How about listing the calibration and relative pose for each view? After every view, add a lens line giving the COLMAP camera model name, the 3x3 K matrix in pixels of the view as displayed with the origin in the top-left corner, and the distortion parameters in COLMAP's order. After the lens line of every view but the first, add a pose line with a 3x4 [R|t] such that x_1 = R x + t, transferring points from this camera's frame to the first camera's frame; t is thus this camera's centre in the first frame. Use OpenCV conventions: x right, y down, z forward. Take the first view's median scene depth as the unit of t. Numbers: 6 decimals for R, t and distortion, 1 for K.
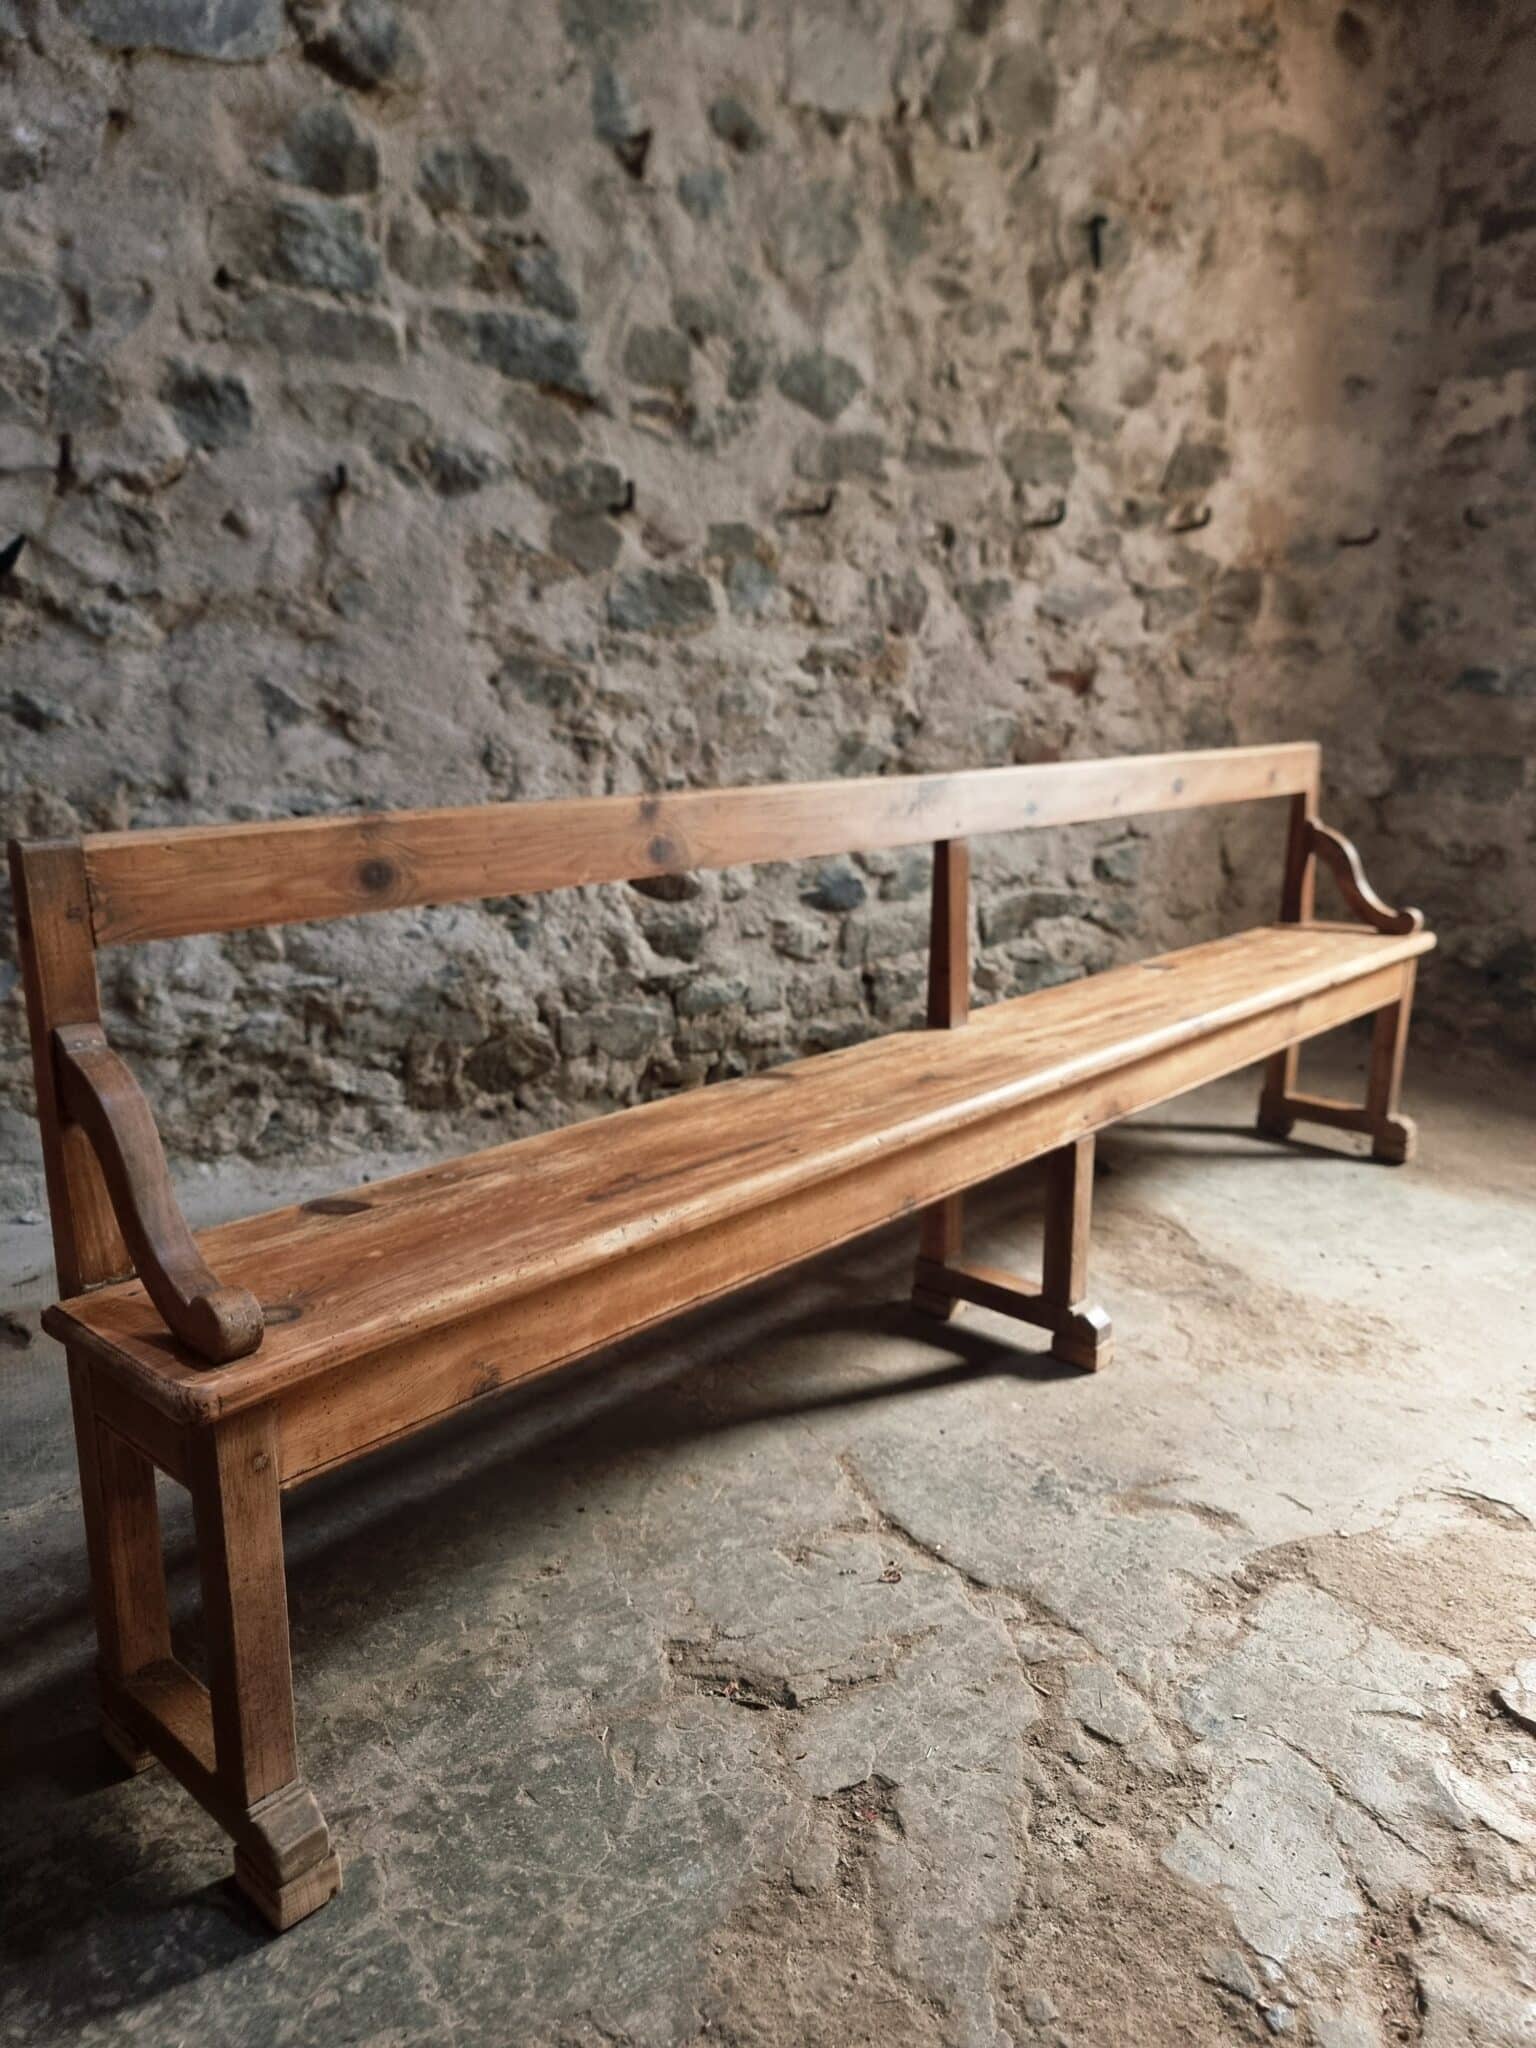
lens RADIAL K [[1437.4, 0, 756.4], [0, 1437.4, 1035.9], [0, 0, 1]] dist [0.066044, -0.079616]
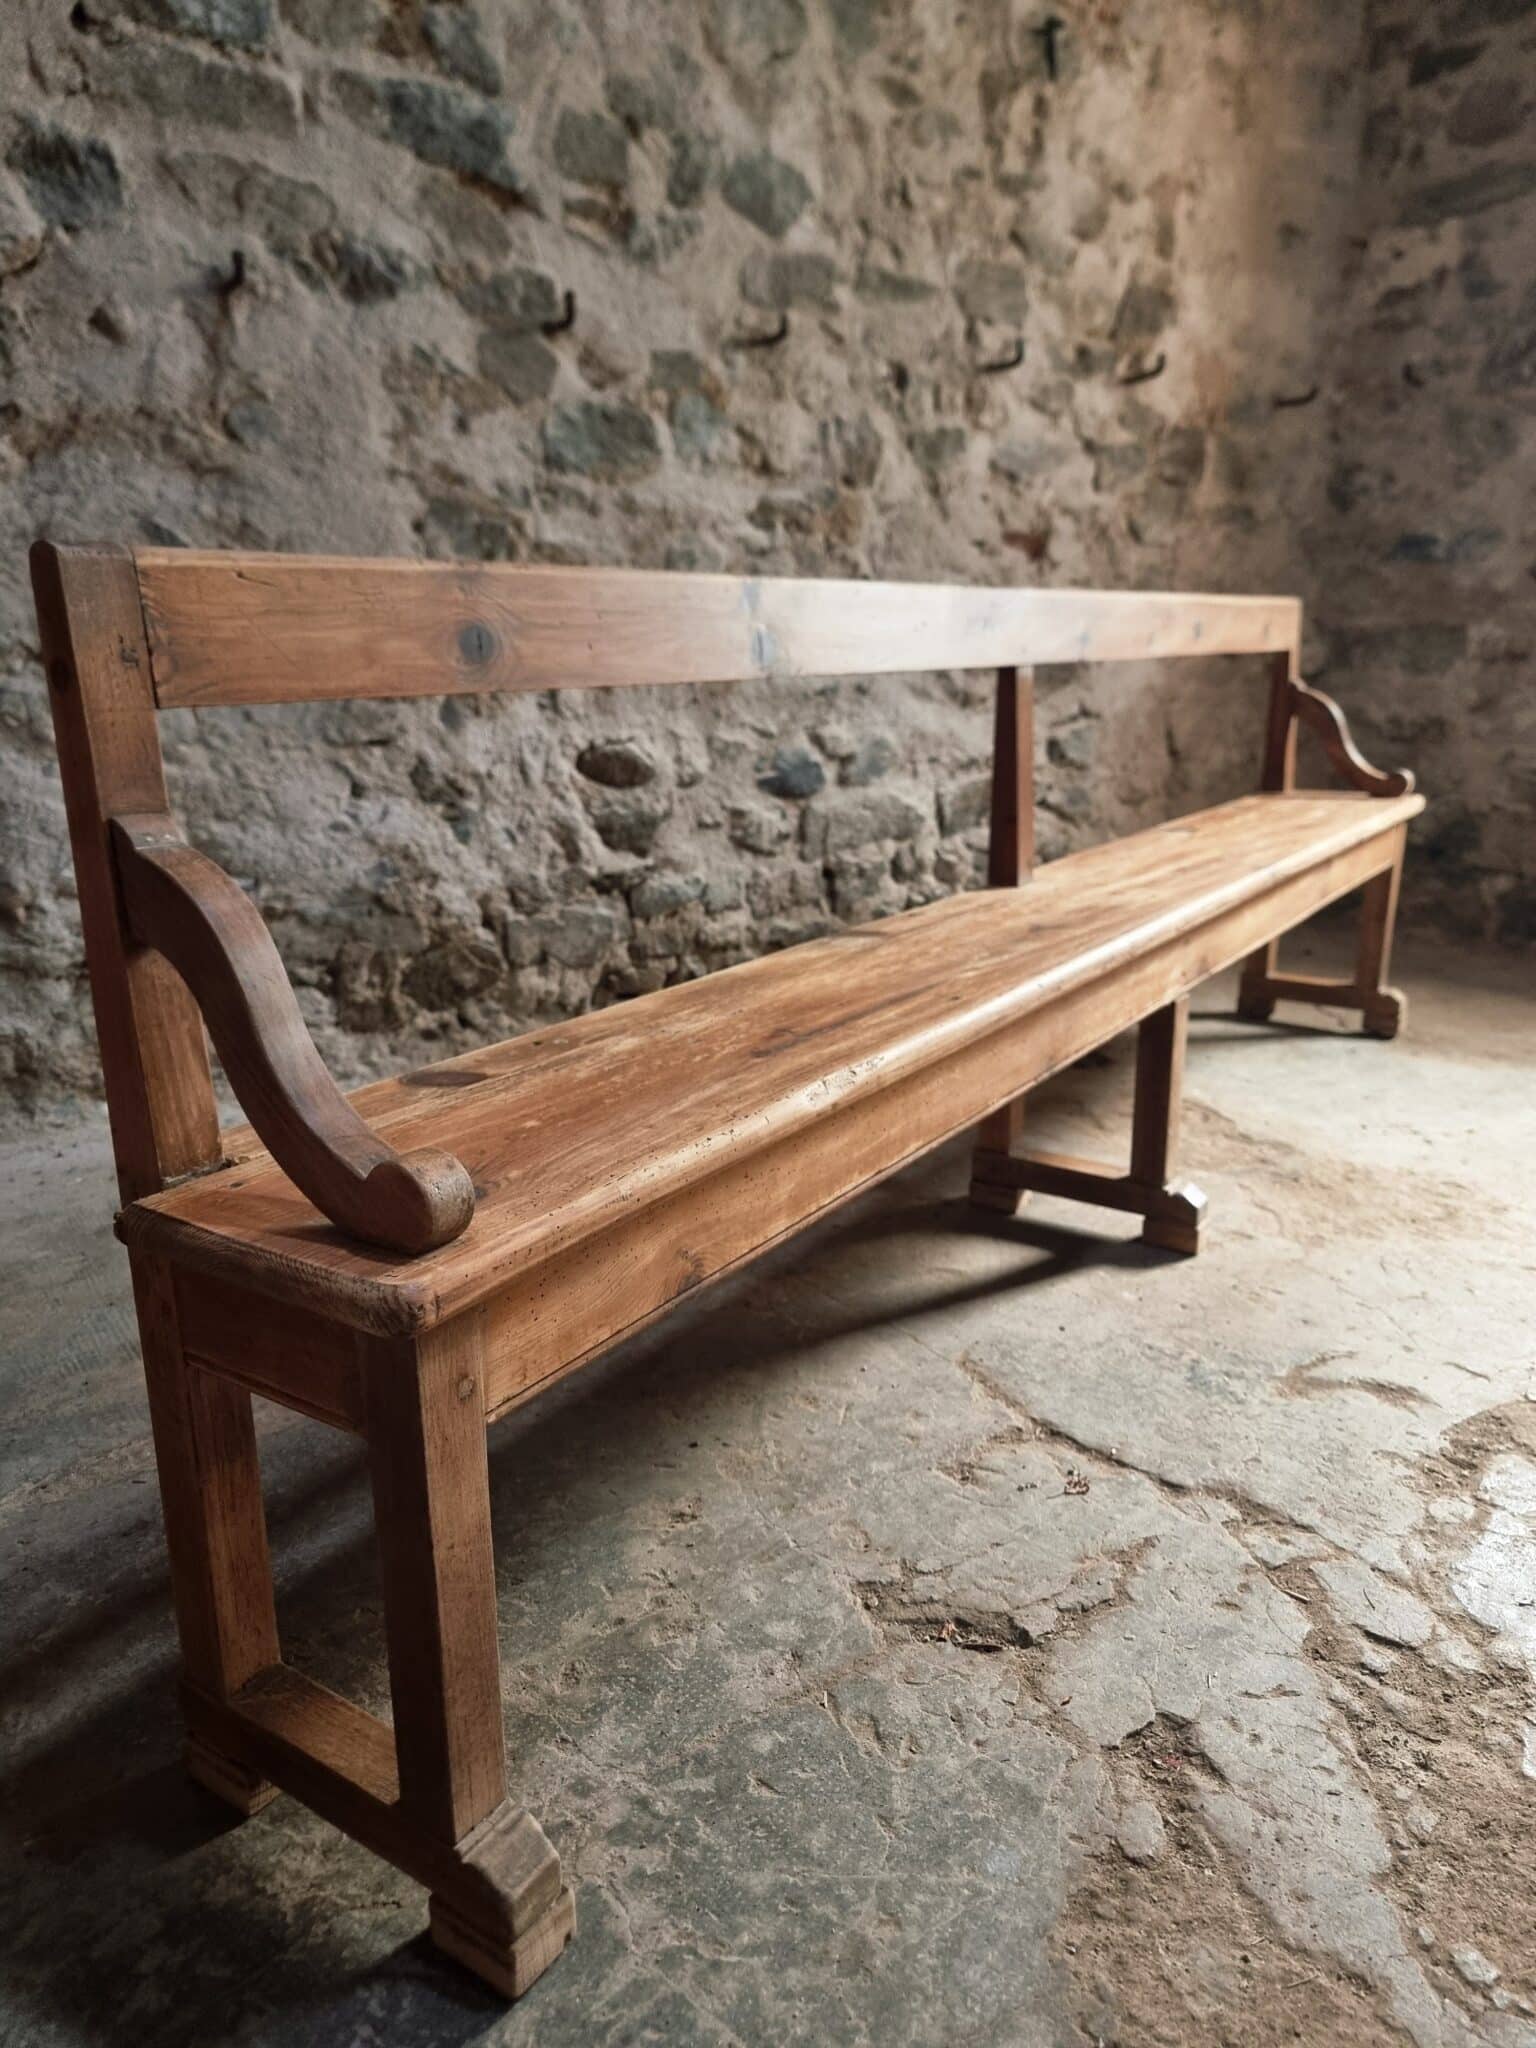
lens RADIAL K [[1440.6, 0, 751.0], [0, 1440.6, 1052.4], [0, 0, 1]] dist [0.058167, -0.060846]
pose [[0.990199, -0.051768, 0.129712, -0.108190], [0.046681, 0.998028, 0.041956, 0.037924], [-0.131628, -0.035490, 0.990664, 0.097844]]
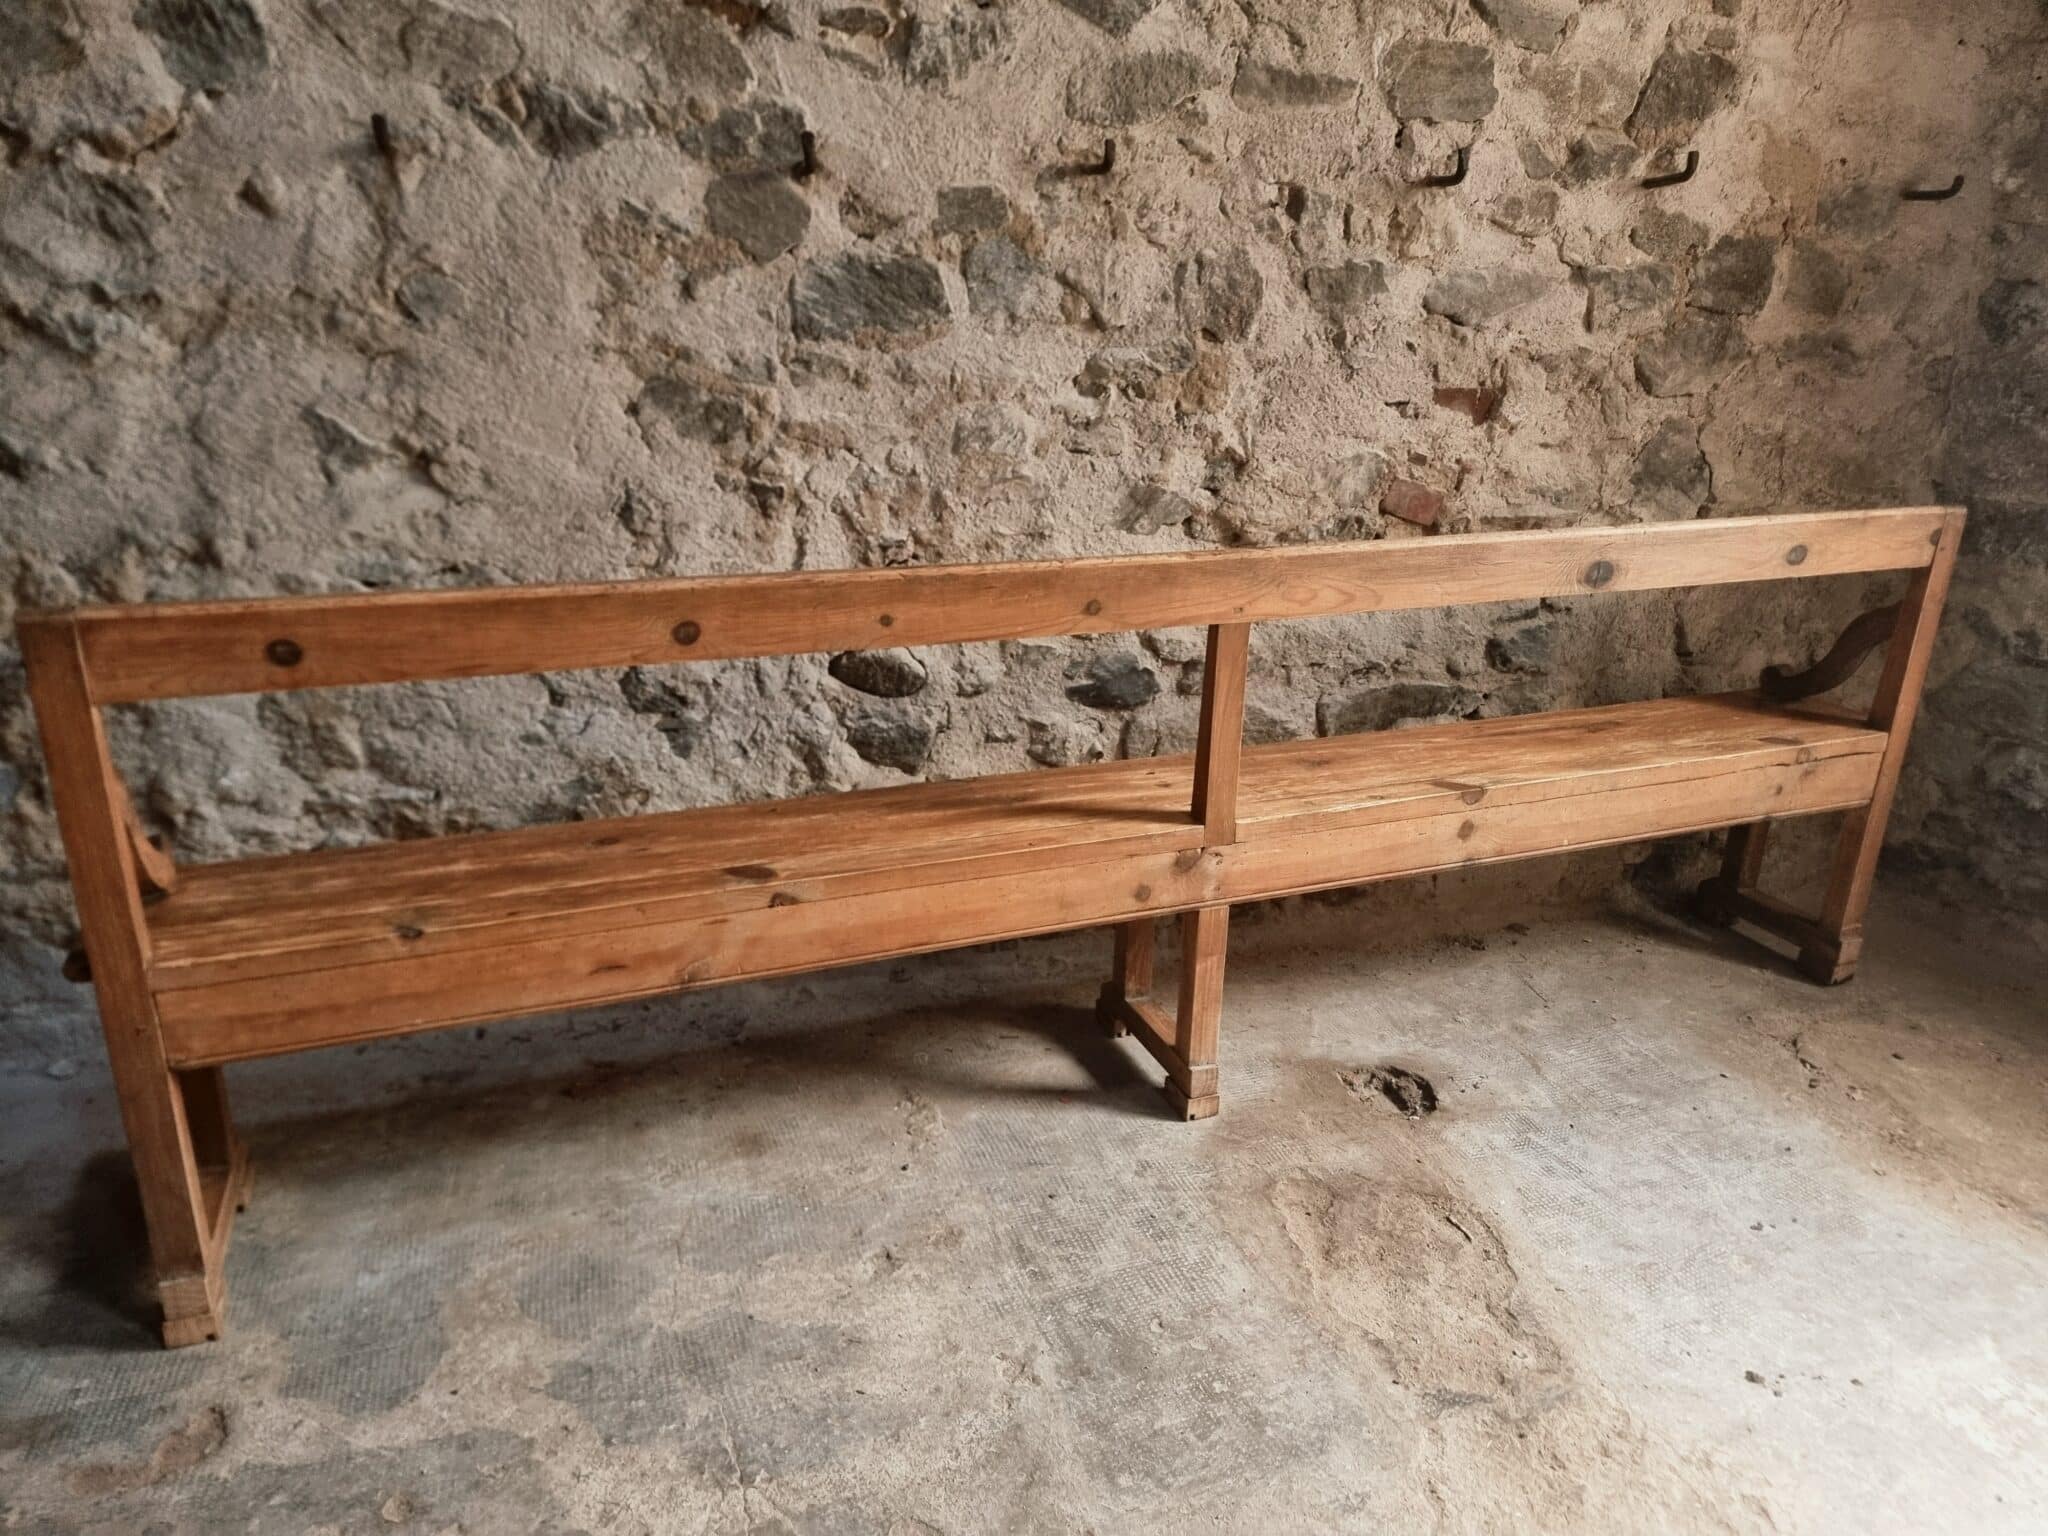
lens RADIAL K [[1417.9, 0, 1040.7], [0, 1417.9, 806.3], [0, 0, 1]] dist [0.070381, -0.065776]
pose [[0.986068, 0.070650, -0.150594, 0.144991], [-0.052988, 0.991572, 0.118227, -0.133489], [0.157677, -0.108600, 0.981501, 0.268377]]
